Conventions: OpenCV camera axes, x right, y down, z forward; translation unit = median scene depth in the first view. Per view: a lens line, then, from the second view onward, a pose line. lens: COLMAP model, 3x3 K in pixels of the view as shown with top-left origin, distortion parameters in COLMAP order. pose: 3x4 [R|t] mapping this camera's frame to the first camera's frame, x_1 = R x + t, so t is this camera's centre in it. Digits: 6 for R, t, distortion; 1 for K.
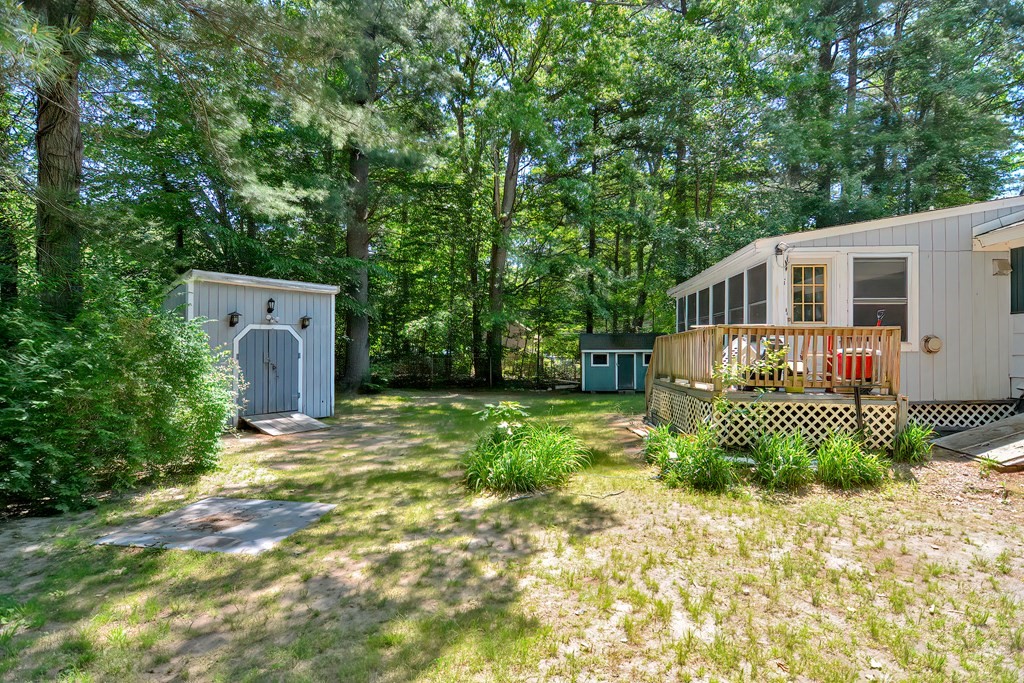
lens RADIAL K [[494.8, 0, 517.9], [0, 494.8, 345.9], [0, 0, 1]] dist [-0.006860, -0.010051]
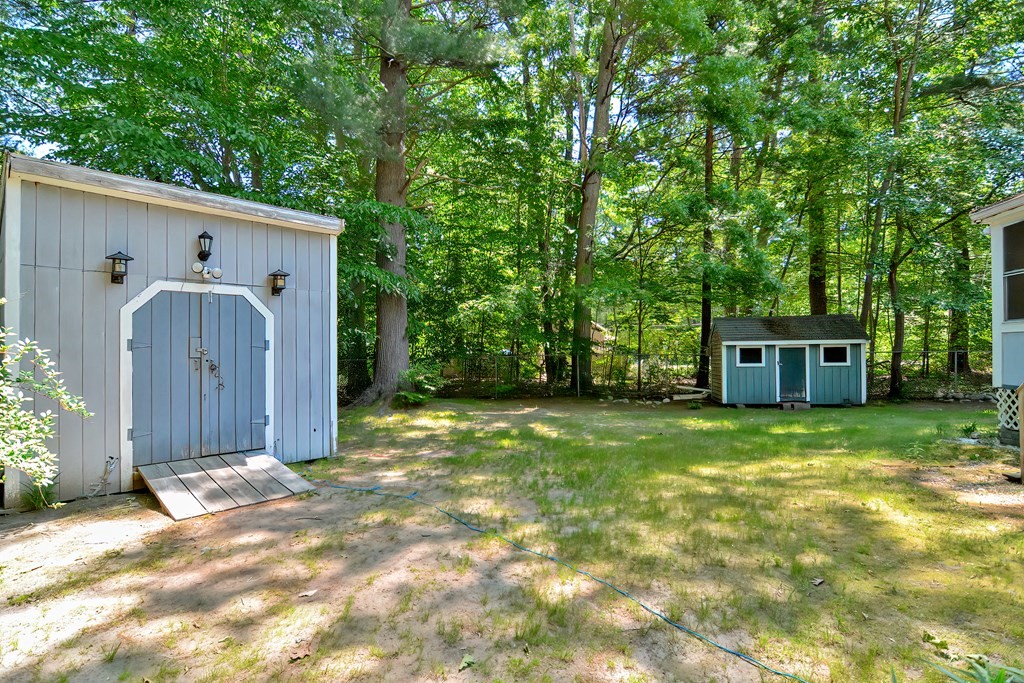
lens RADIAL K [[494.8, 0, 509.7], [0, 494.8, 342.3], [0, 0, 1]] dist [-0.006860, -0.010051]
pose [[0.993626, -0.007388, -0.112485, -0.102986], [0.006014, 0.999903, -0.012551, 0.020927], [0.112567, 0.011795, 0.993574, 0.420104]]
